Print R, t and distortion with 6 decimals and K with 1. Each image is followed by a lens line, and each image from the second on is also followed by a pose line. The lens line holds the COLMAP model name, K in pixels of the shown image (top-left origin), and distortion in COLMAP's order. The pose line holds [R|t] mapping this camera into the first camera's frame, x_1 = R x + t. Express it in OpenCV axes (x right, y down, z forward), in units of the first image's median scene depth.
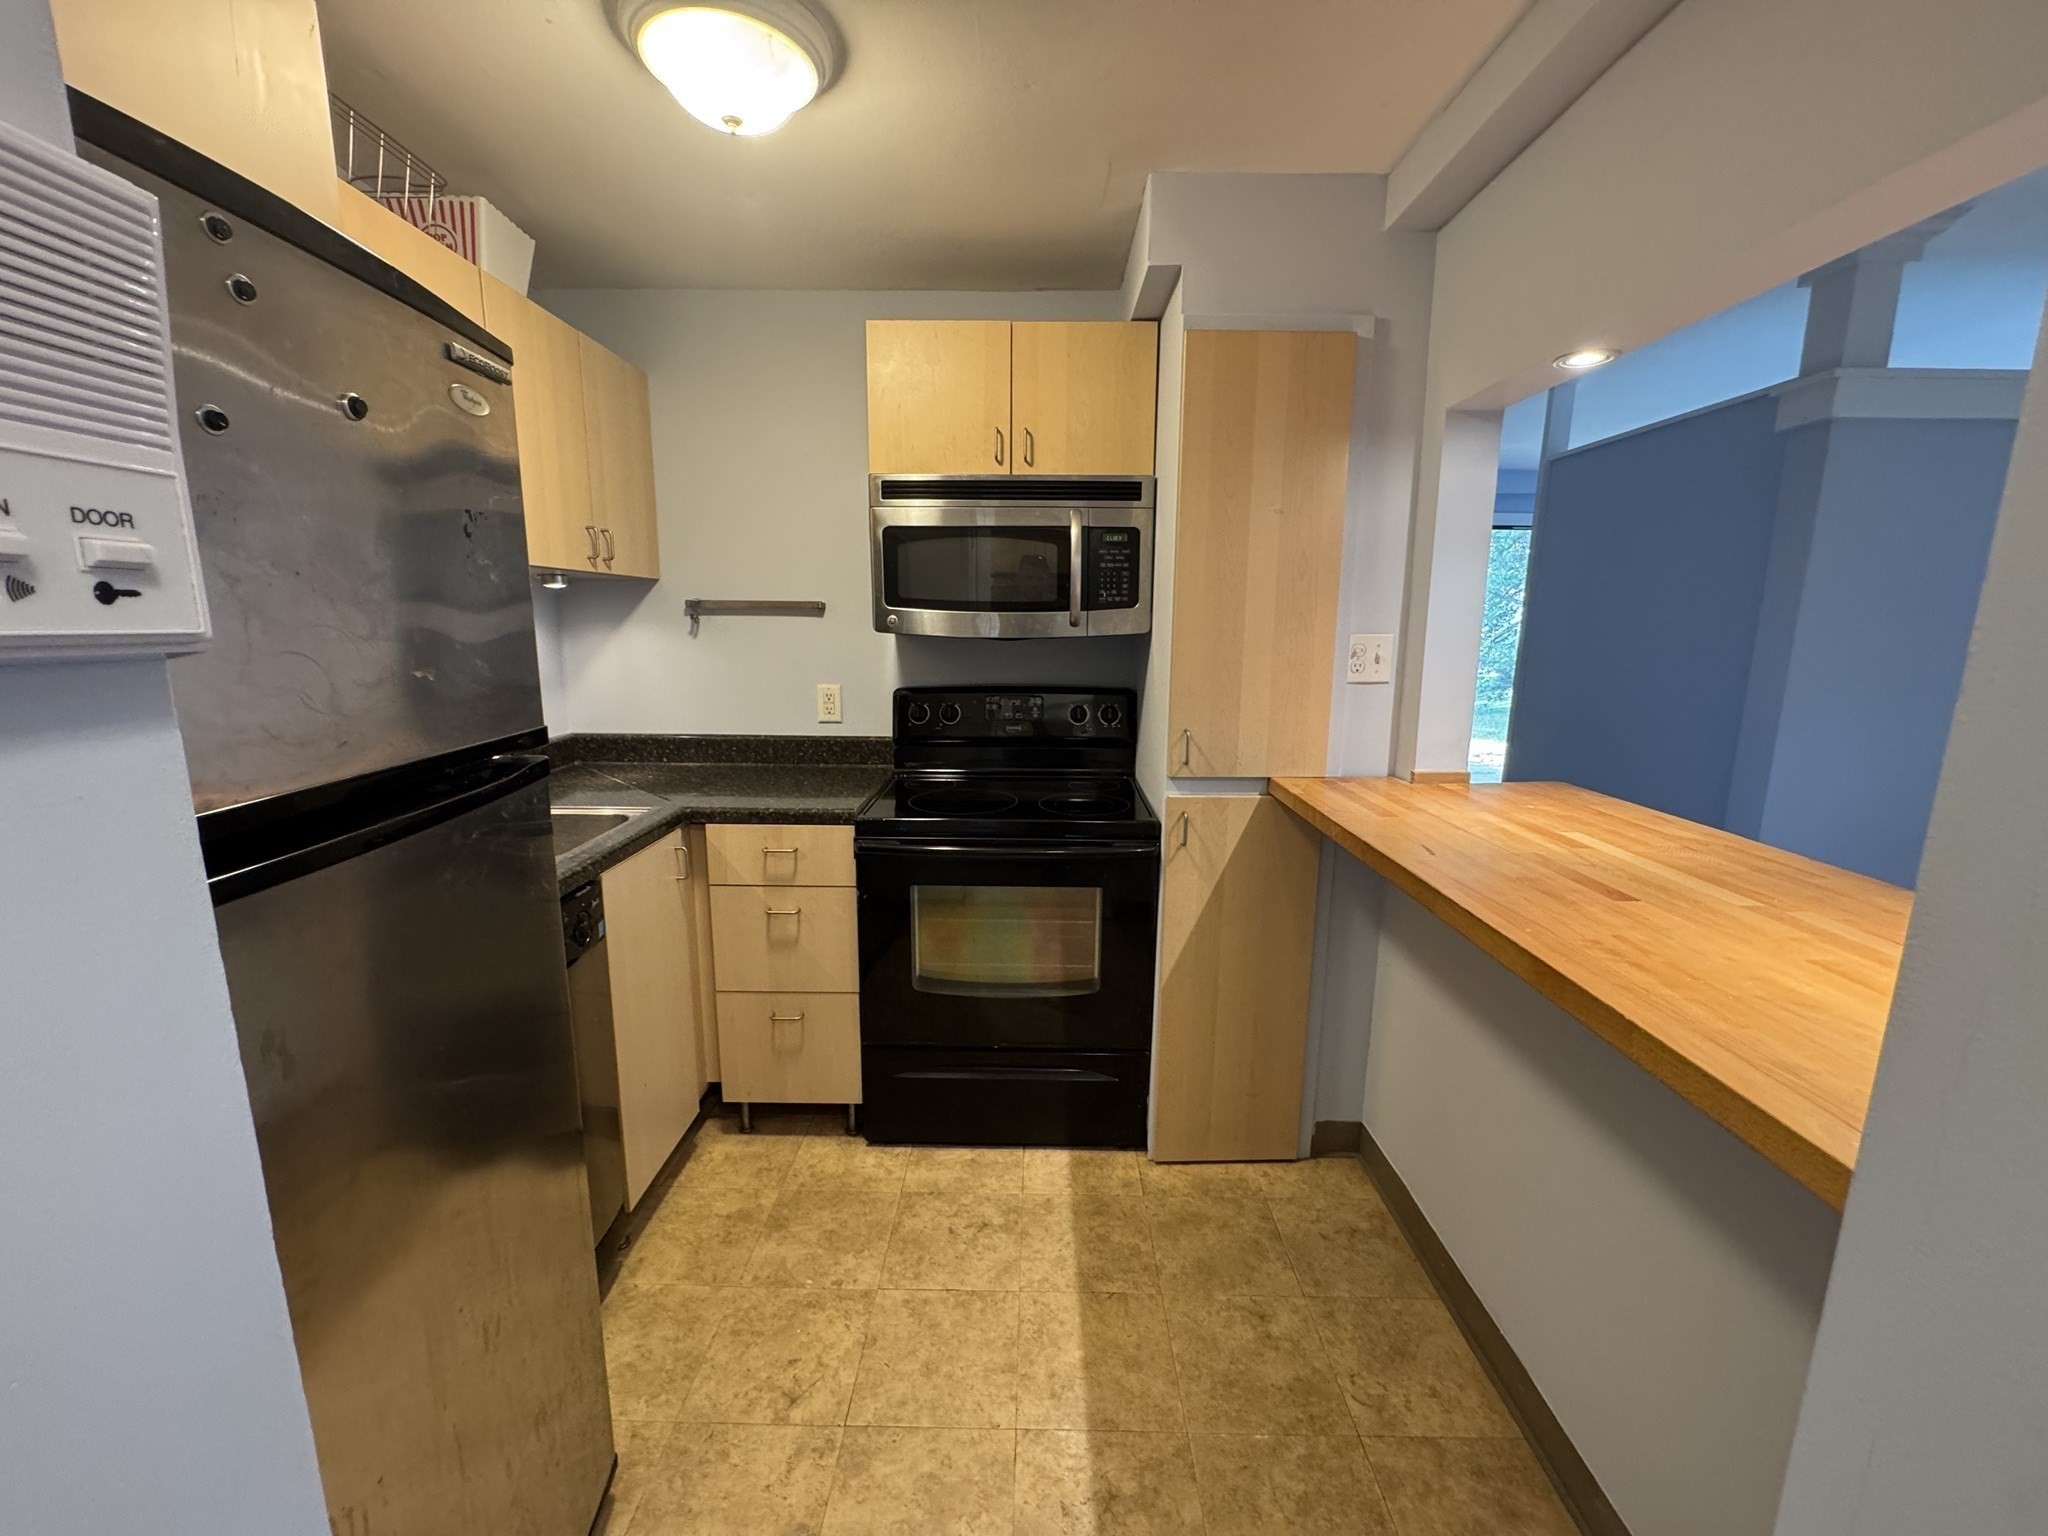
lens RADIAL K [[816.2, 0, 1021.2], [0, 816.2, 766.8], [0, 0, 1]] dist [-0.004466, 0.000024]
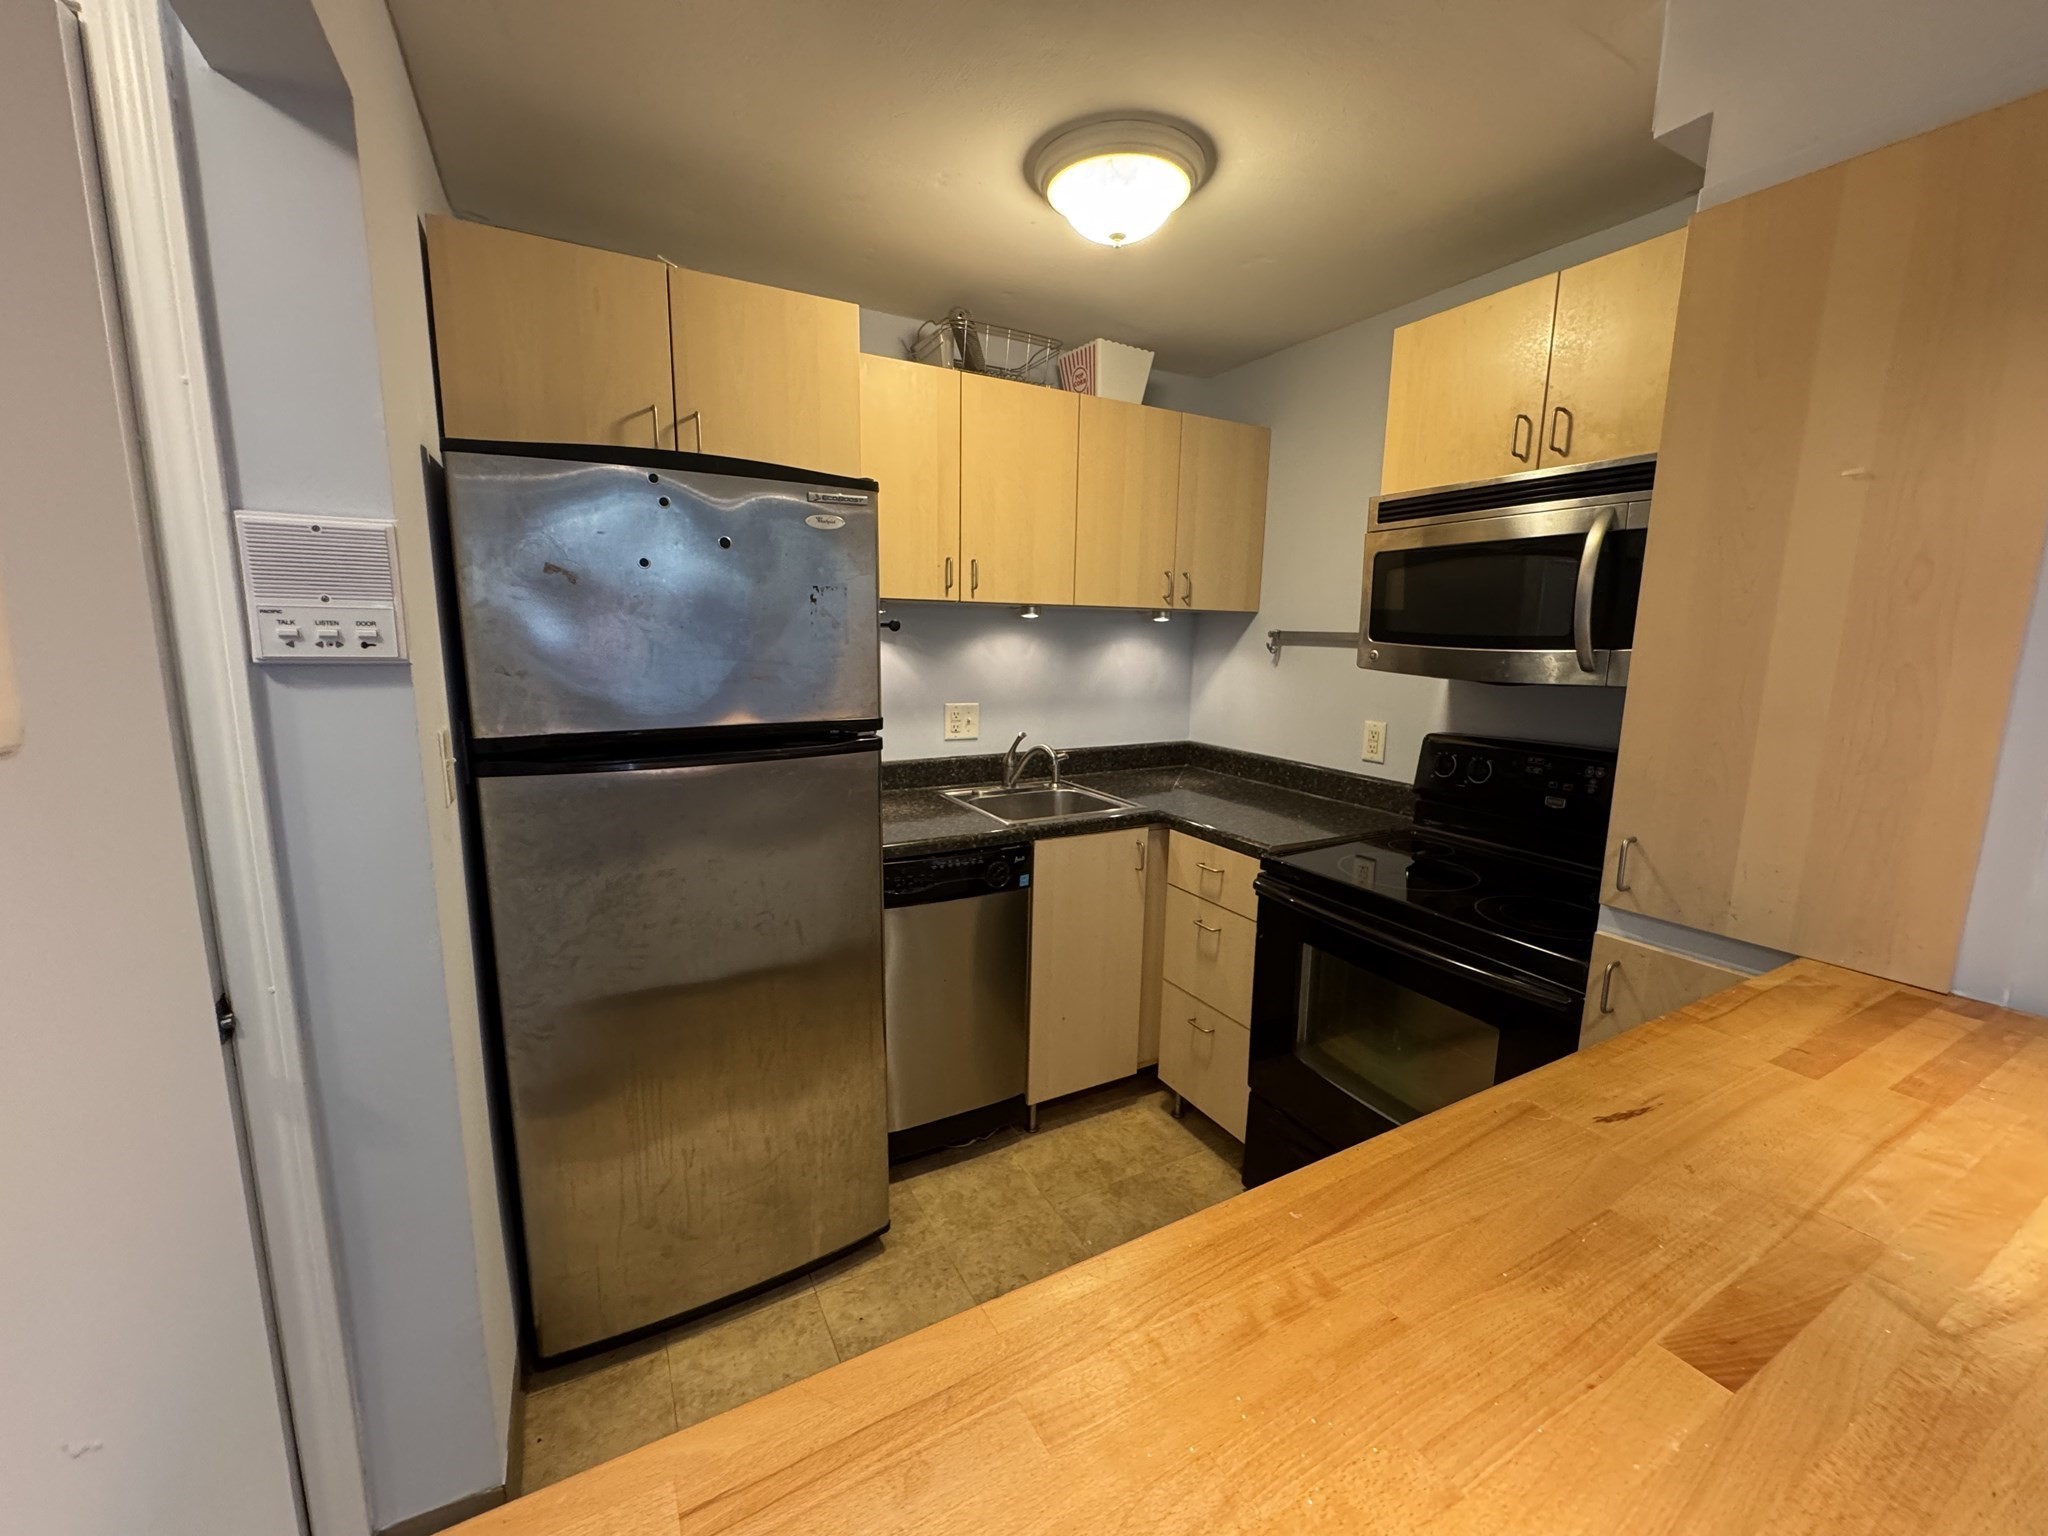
lens RADIAL K [[816.2, 0, 1025.5], [0, 816.2, 765.7], [0, 0, 1]] dist [-0.004466, 0.000024]
pose [[0.491188, 0.143900, -0.859085, 0.496341], [-0.168781, 0.983291, 0.068203, -0.062406], [0.854545, 0.111497, 0.507269, 0.253076]]
